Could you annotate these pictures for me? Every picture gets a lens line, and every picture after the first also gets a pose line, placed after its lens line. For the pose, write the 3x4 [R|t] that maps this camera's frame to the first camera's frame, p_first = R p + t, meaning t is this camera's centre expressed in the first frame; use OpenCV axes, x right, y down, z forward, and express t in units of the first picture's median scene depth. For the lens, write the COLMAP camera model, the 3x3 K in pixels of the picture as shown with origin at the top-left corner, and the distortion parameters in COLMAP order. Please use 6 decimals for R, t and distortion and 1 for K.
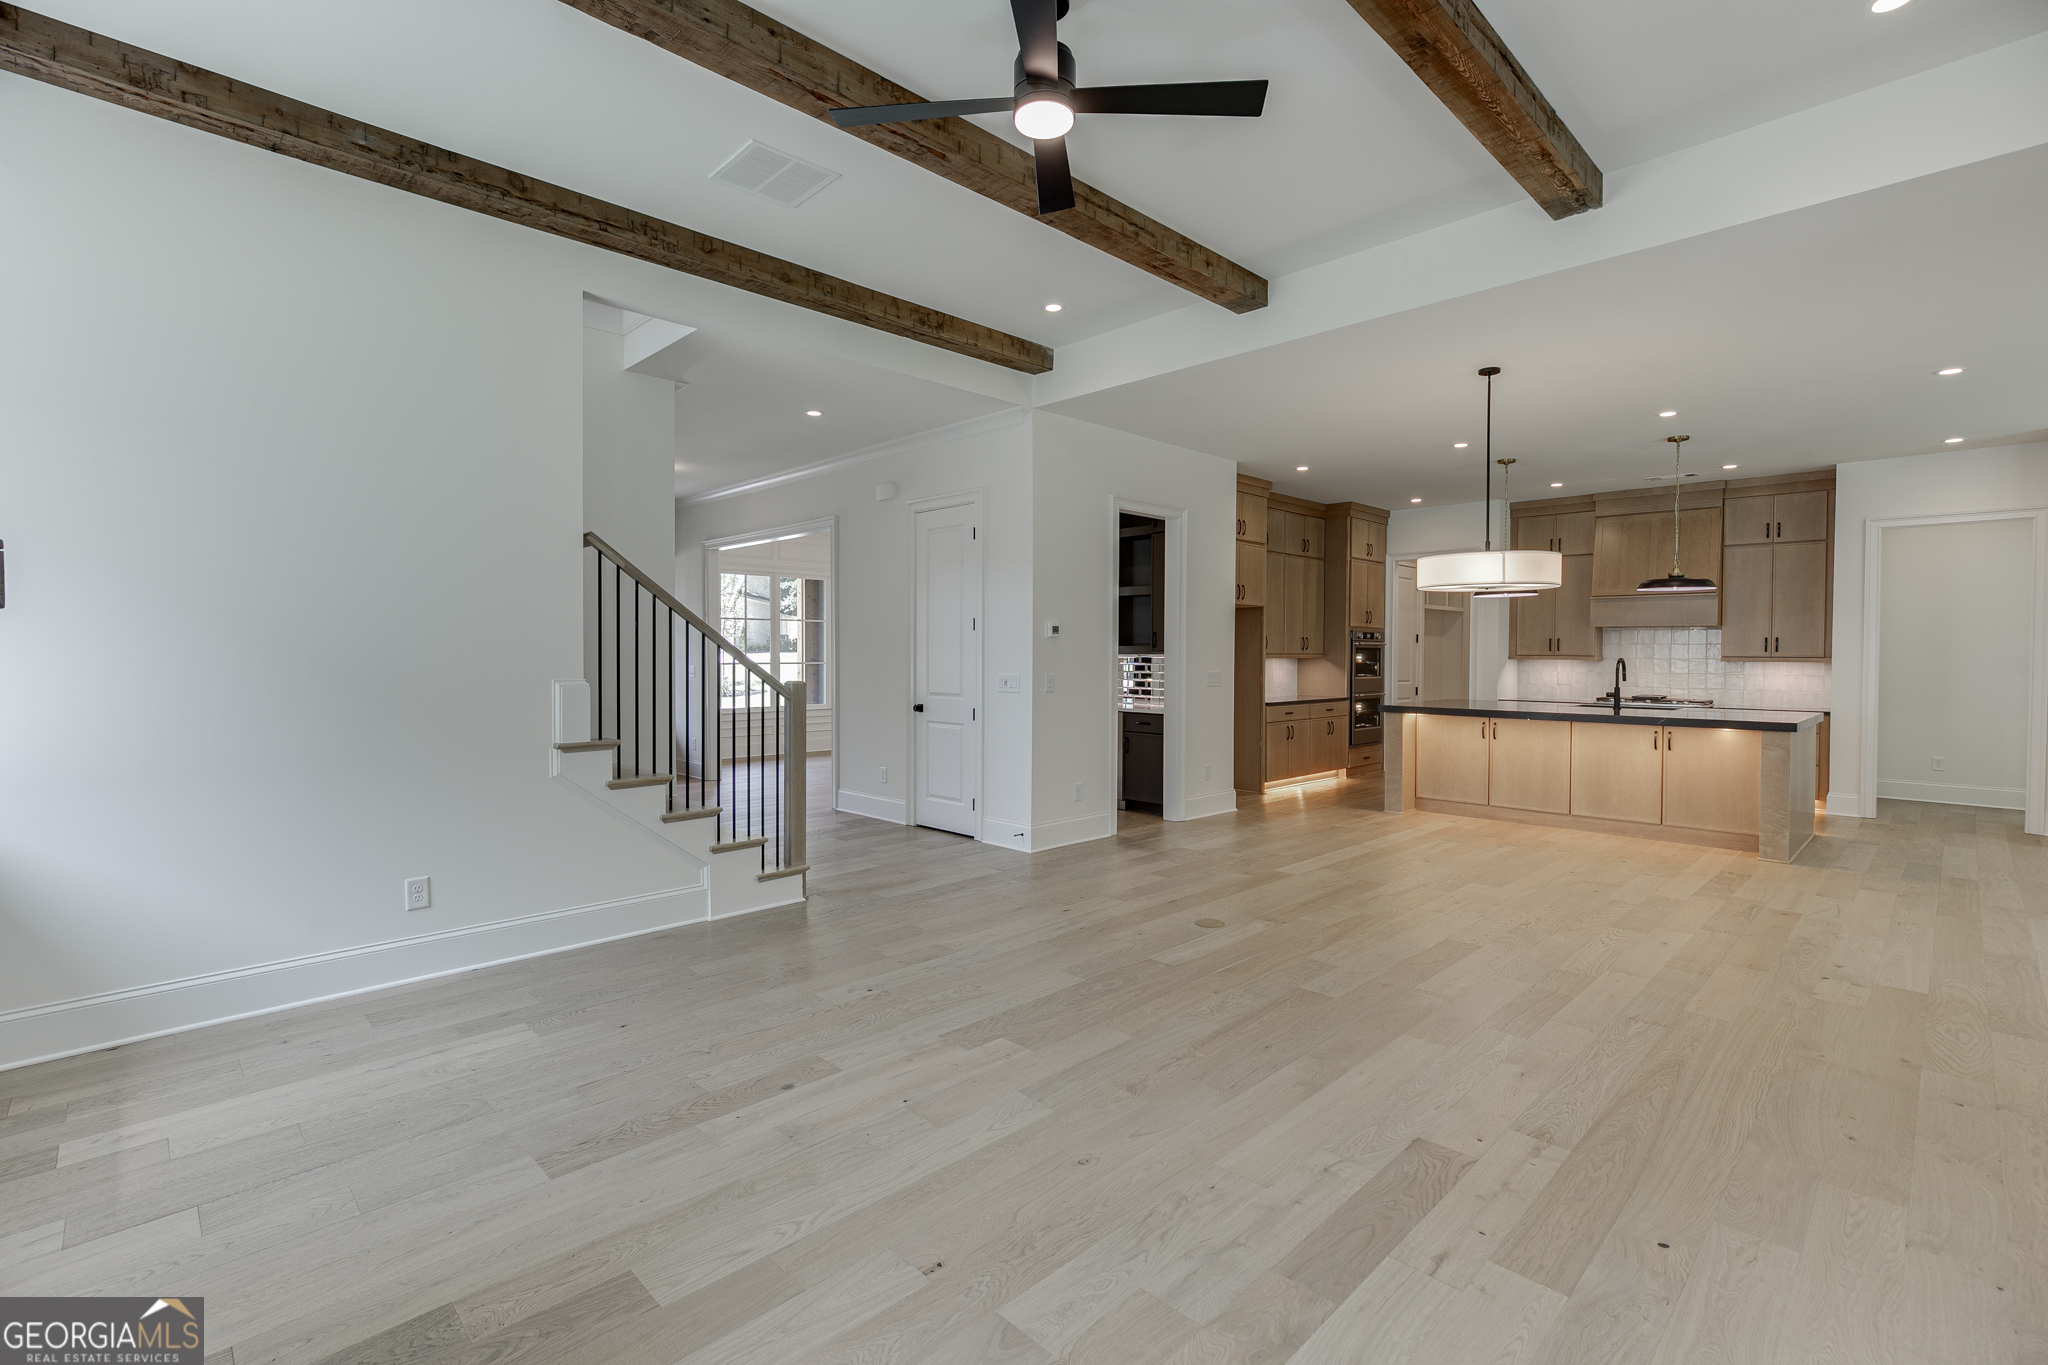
lens RADIAL K [[912.0, 0, 1020.4], [0, 912.0, 671.4], [0, 0, 1]] dist [-0.004749, 0.000818]
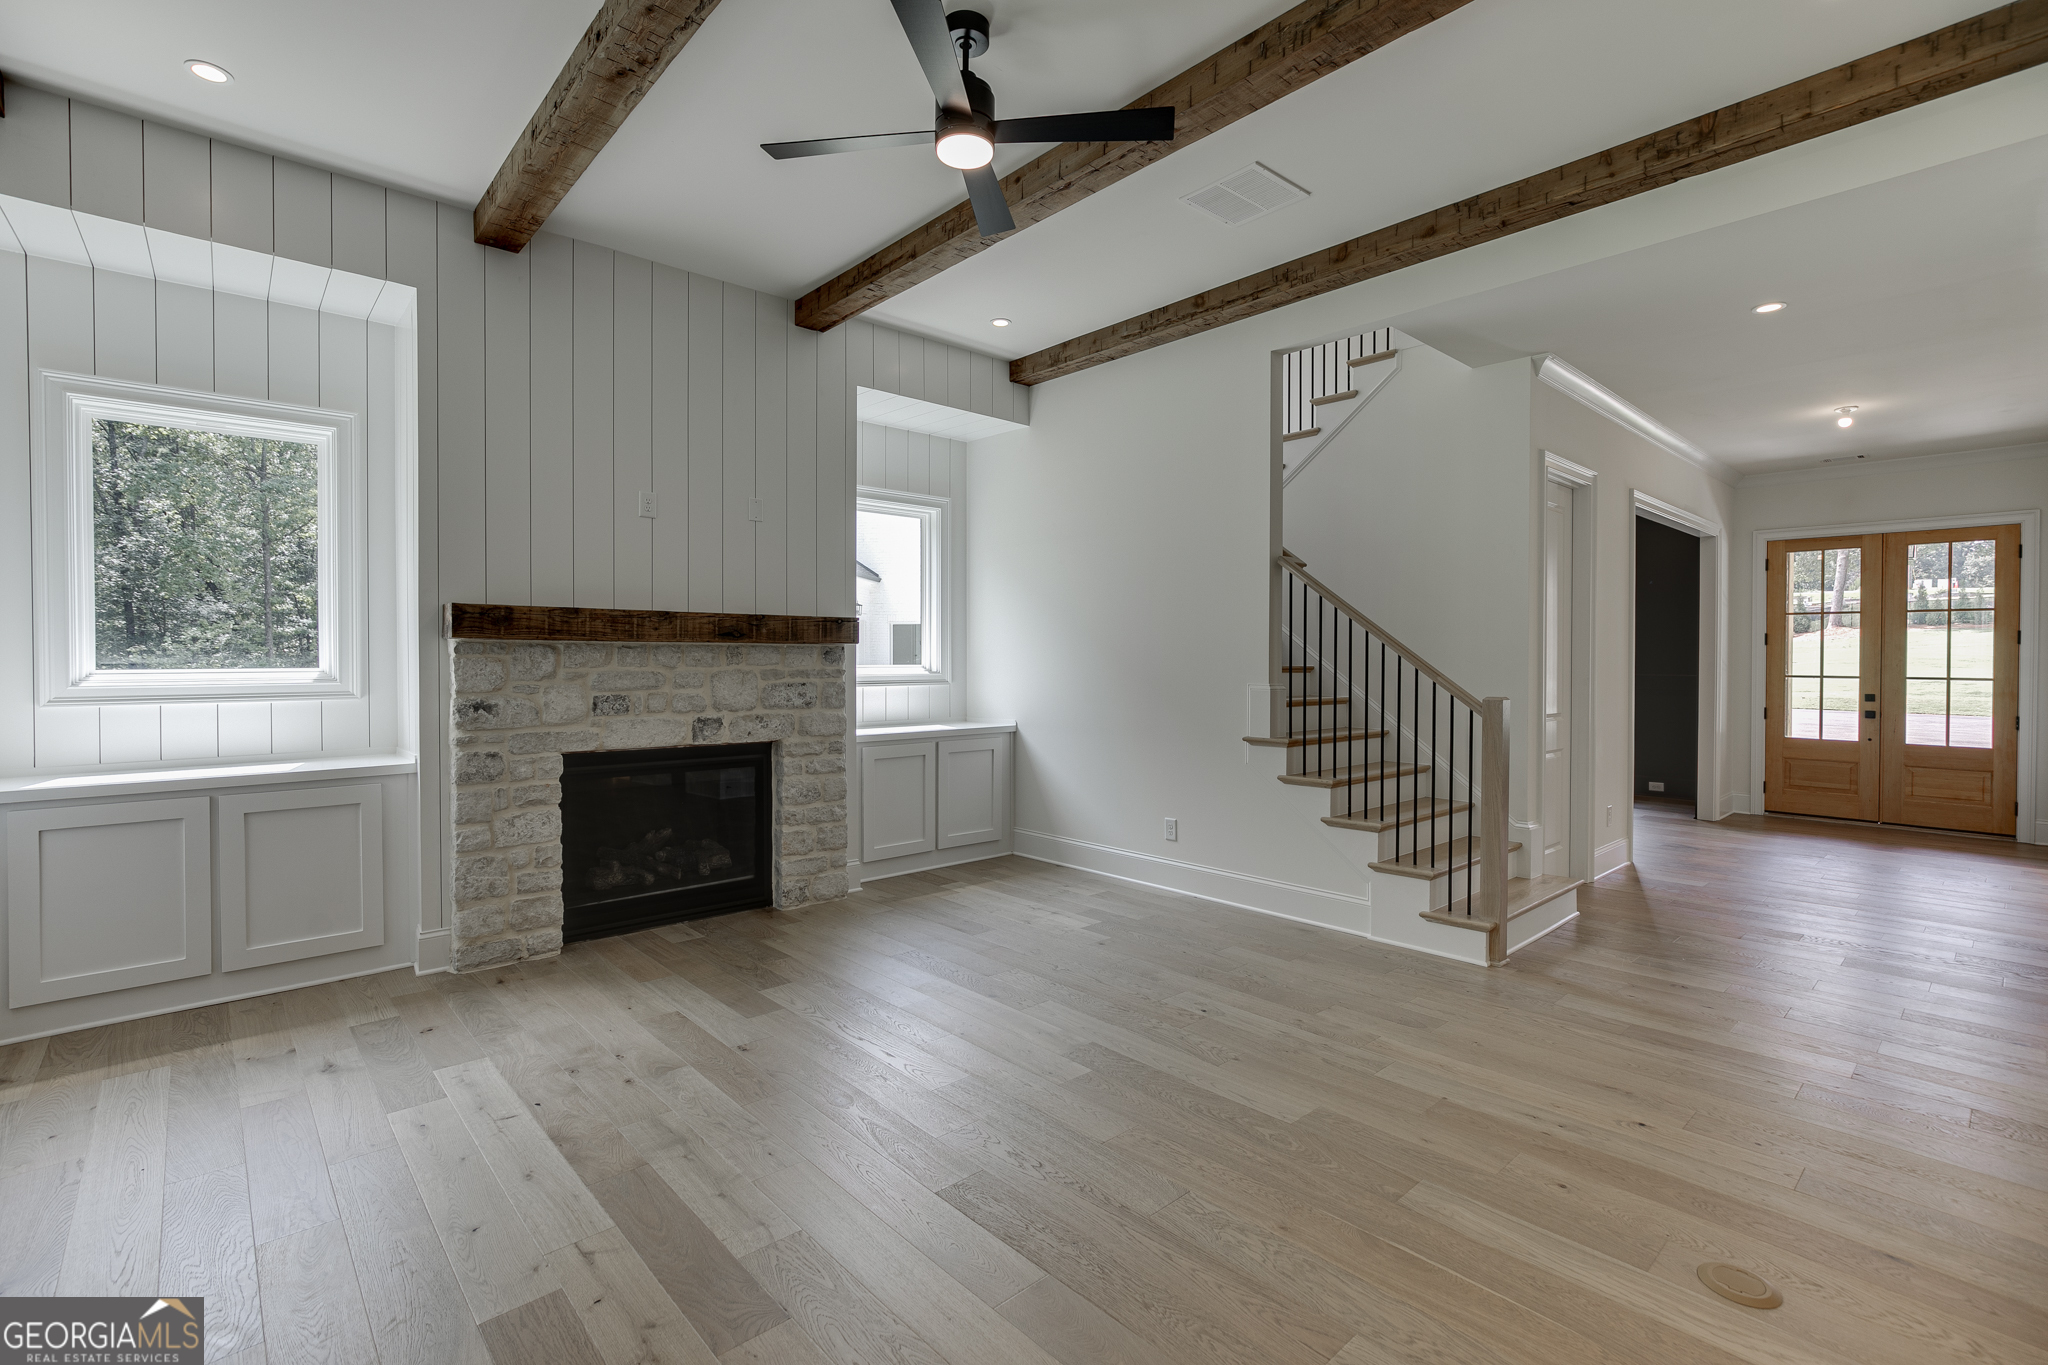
lens RADIAL K [[912.0, 0, 1020.1], [0, 912.0, 672.0], [0, 0, 1]] dist [-0.004749, 0.000818]
pose [[-0.022224, 0.012063, -0.999680, 0.738173], [-0.024994, 0.999608, 0.012618, -0.015046], [0.999441, 0.025266, -0.021914, 0.754021]]
